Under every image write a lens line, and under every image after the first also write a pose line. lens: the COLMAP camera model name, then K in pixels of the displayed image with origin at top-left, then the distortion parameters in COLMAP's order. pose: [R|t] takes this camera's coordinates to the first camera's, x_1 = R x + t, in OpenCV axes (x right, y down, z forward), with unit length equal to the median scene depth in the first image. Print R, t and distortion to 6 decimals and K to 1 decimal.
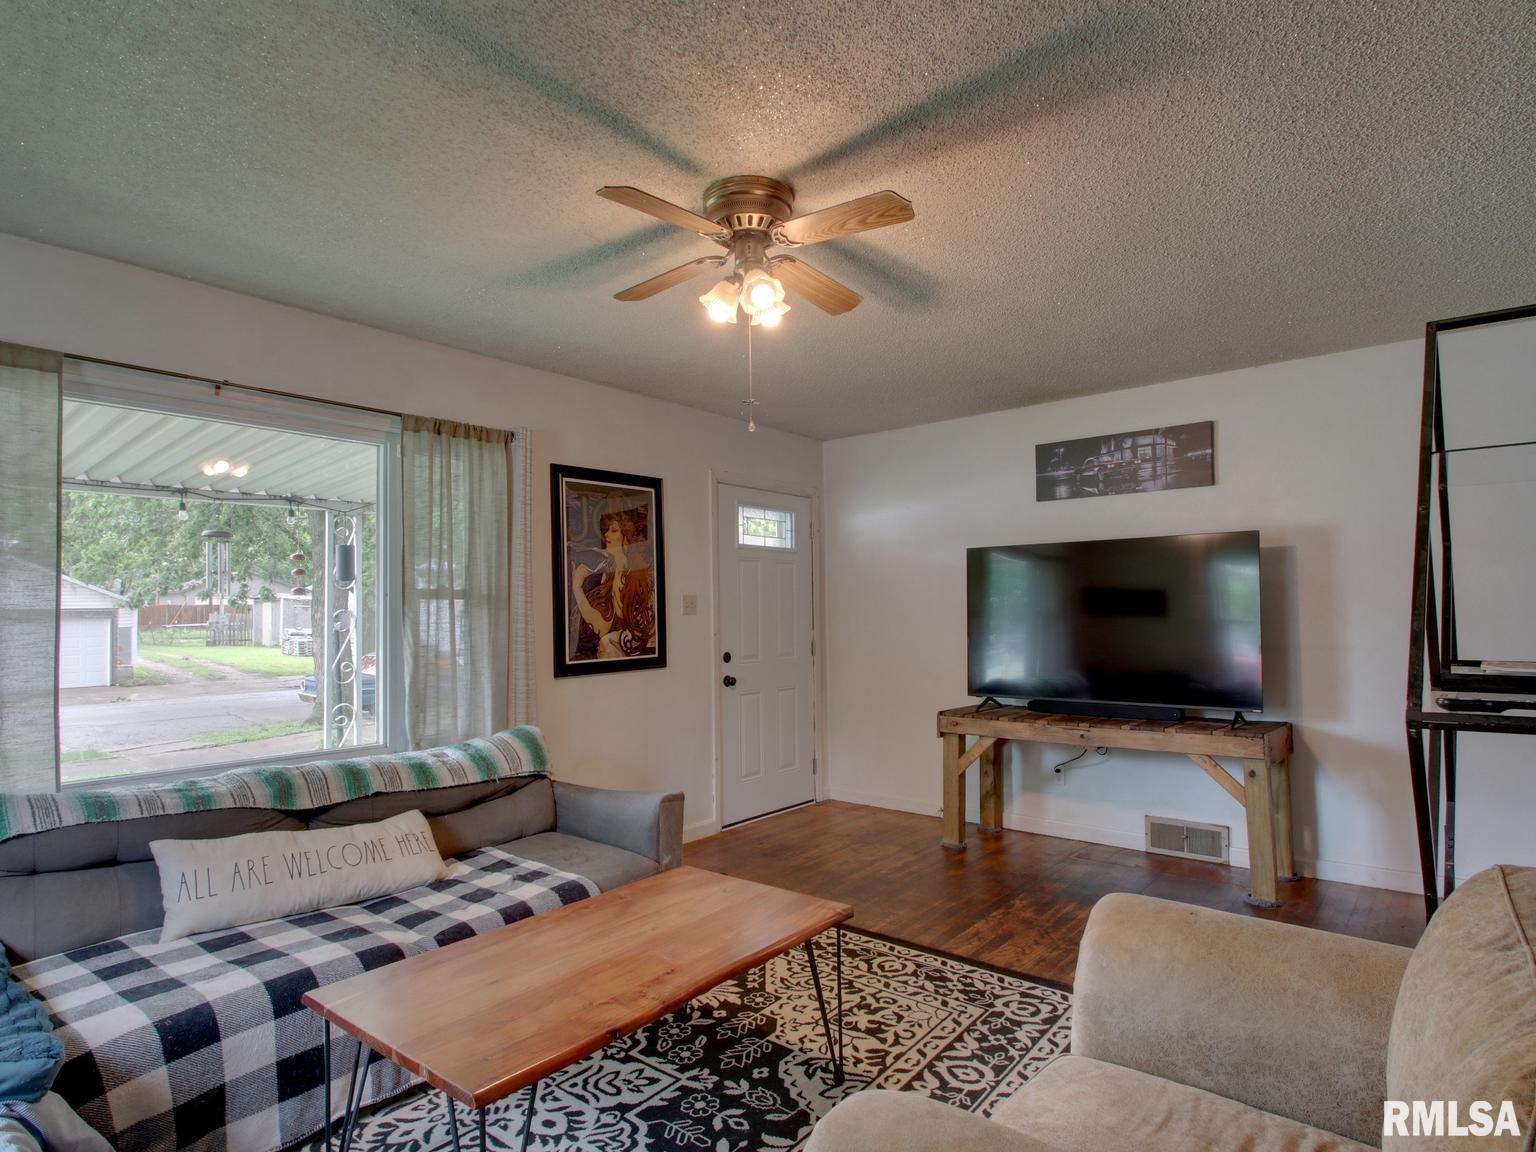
lens RADIAL K [[841.6, 0, 767.9], [0, 841.6, 590.8], [0, 0, 1]] dist [0.003405, -0.013934]
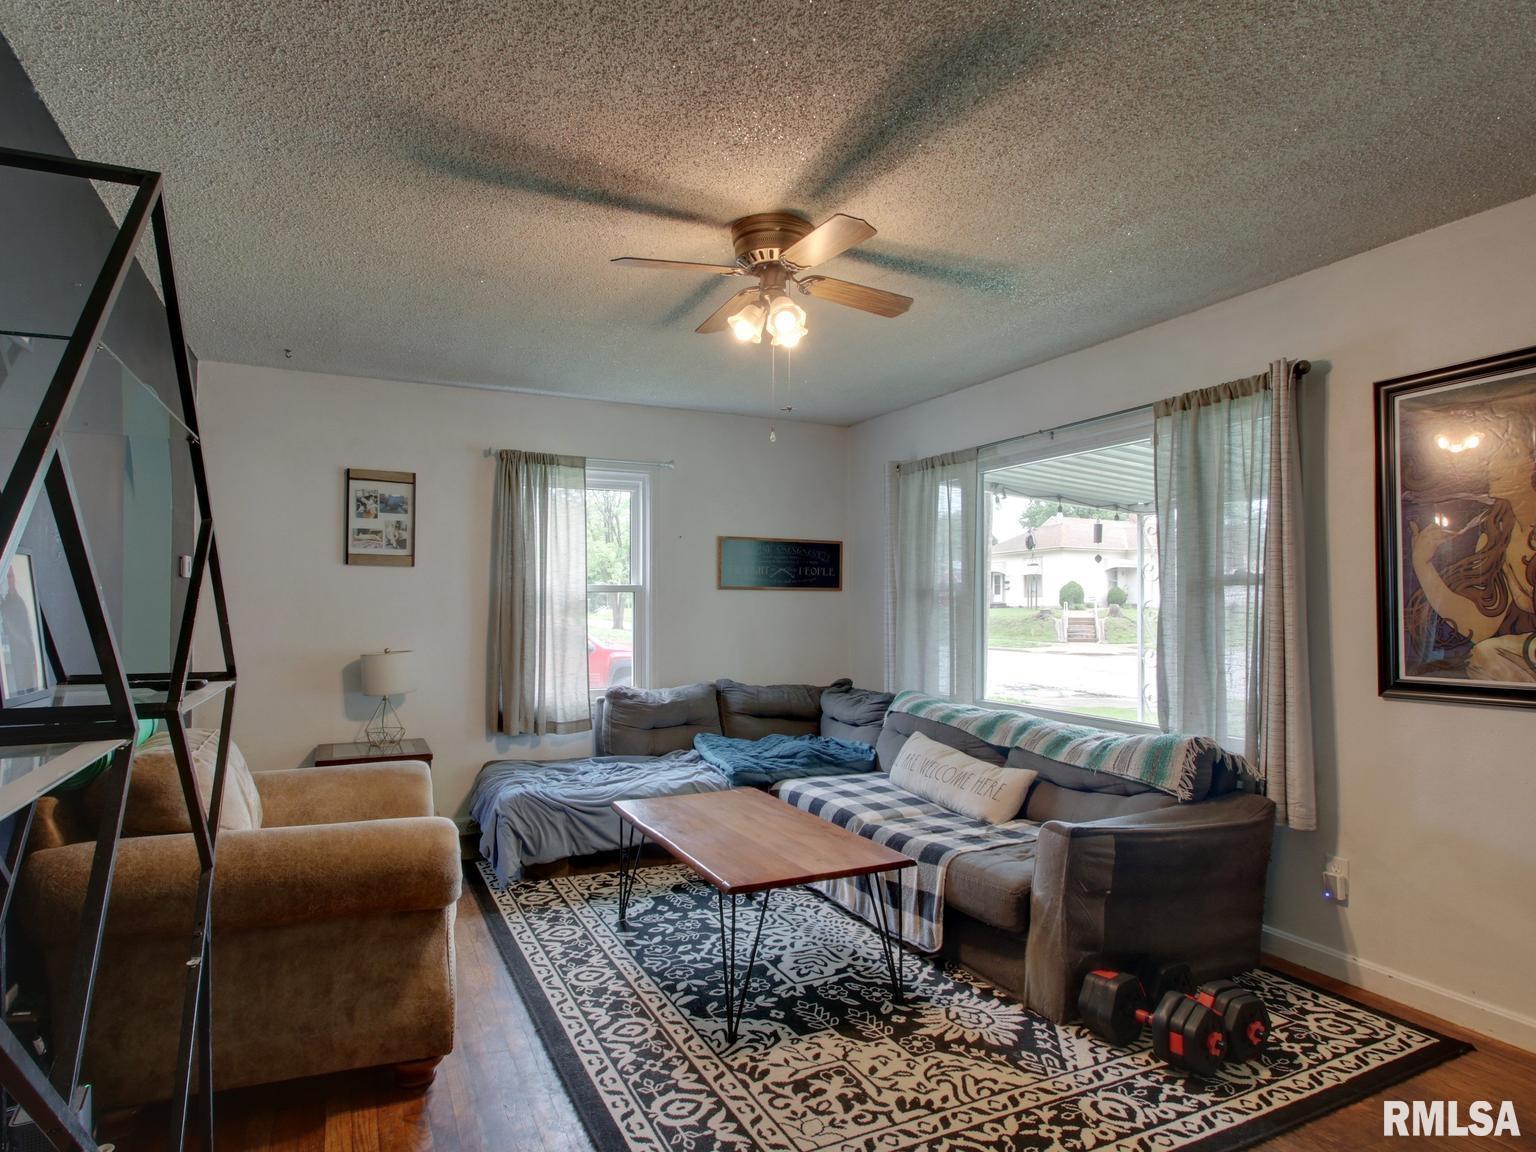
lens RADIAL K [[854.6, 0, 745.2], [0, 854.6, 600.2], [0, 0, 1]] dist [0.004012, -0.014195]
pose [[-0.433920, 0.005419, -0.900935, 0.879960], [0.027561, 0.999594, -0.007262, 0.024181], [0.900530, -0.027981, -0.433893, 1.252665]]
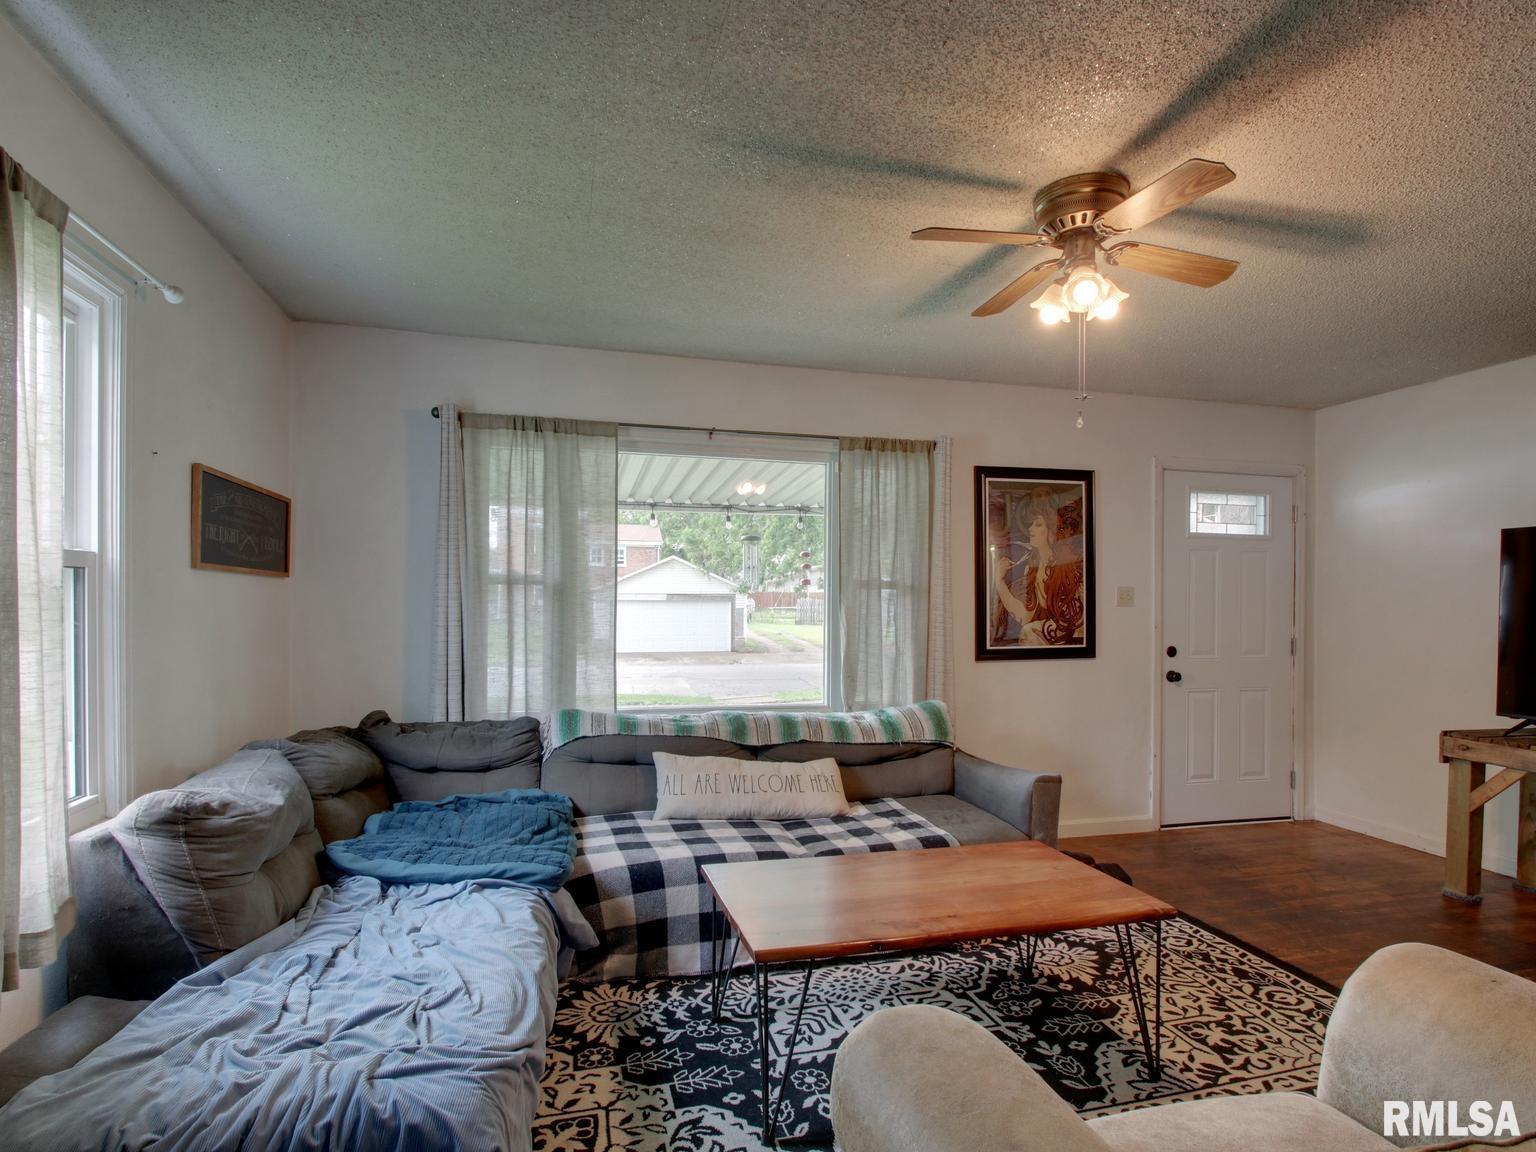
lens RADIAL K [[806.9, 0, 763.8], [0, 806.9, 607.1], [0, 0, 1]] dist [0.005666, -0.015337]
pose [[0.806107, 0.020275, -0.591422, 0.219206], [-0.001122, 0.999463, 0.032734, -0.002063], [0.591768, -0.025724, 0.805697, -0.018677]]
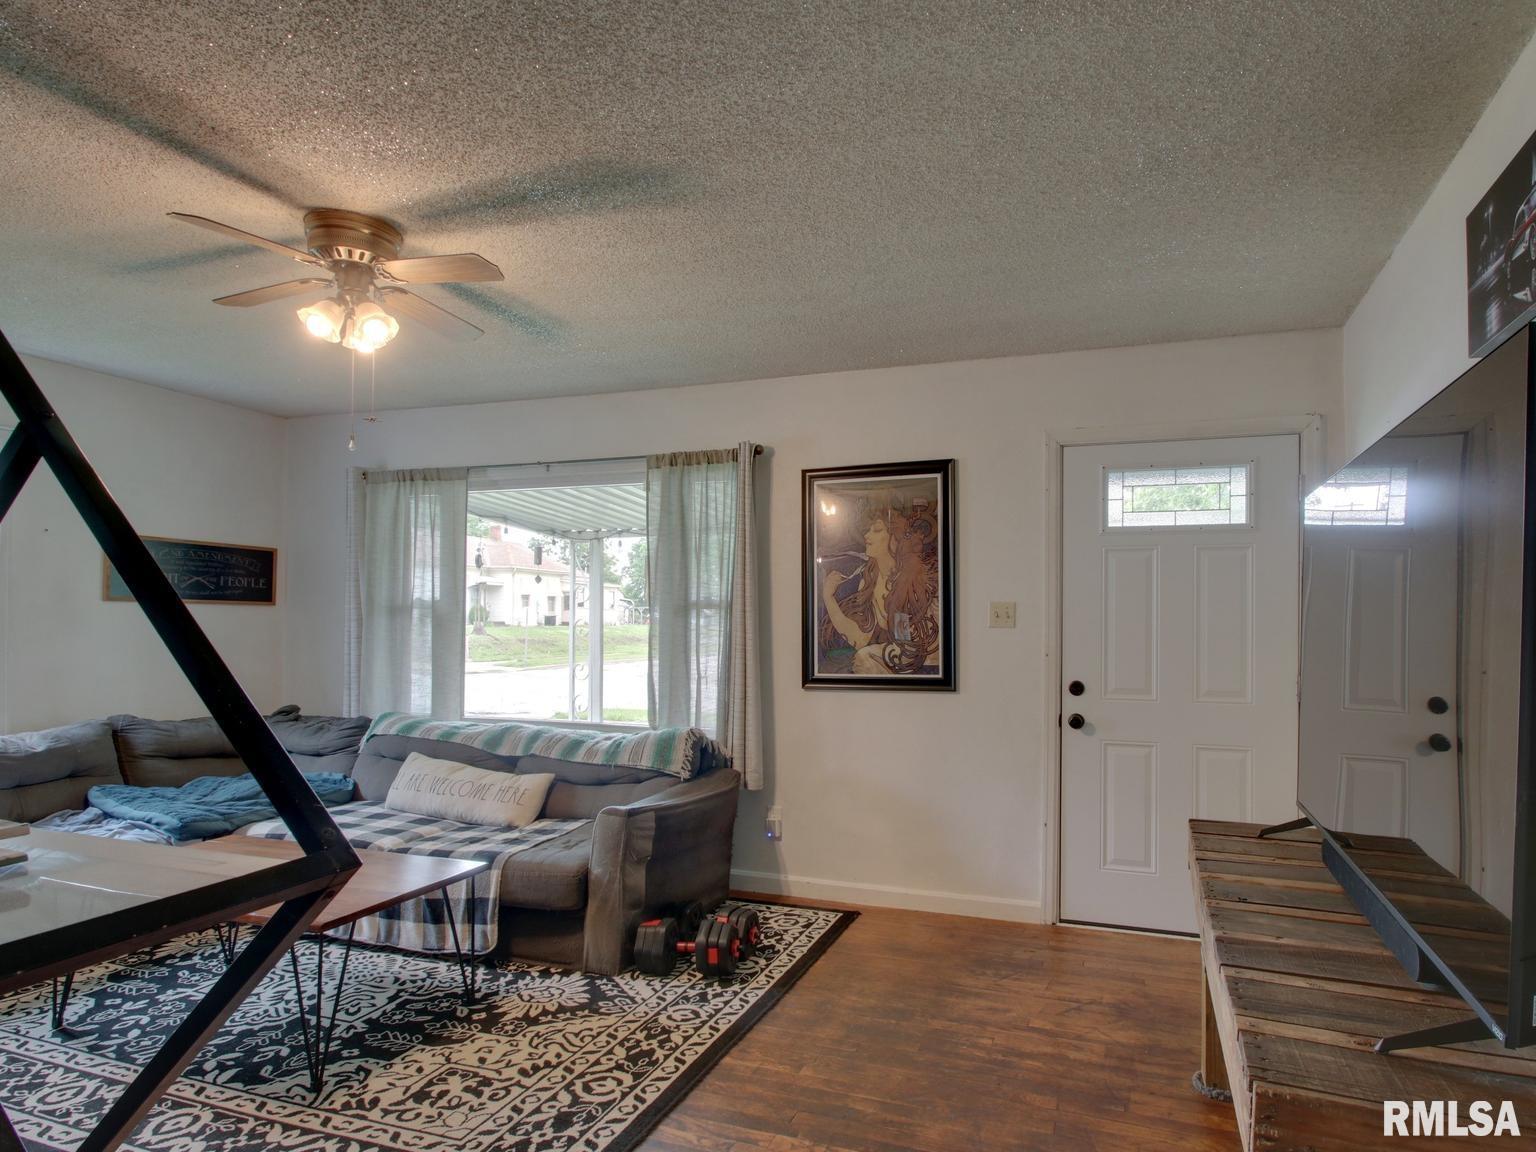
lens RADIAL K [[876.0, 0, 850.4], [0, 876.0, 621.4], [0, 0, 1]] dist [0.005525, -0.017098]
pose [[0.362068, 0.009701, -0.932101, 1.064859], [0.014037, 0.999776, 0.015858, 0.014421], [0.932046, -0.018825, 0.361850, 1.021876]]
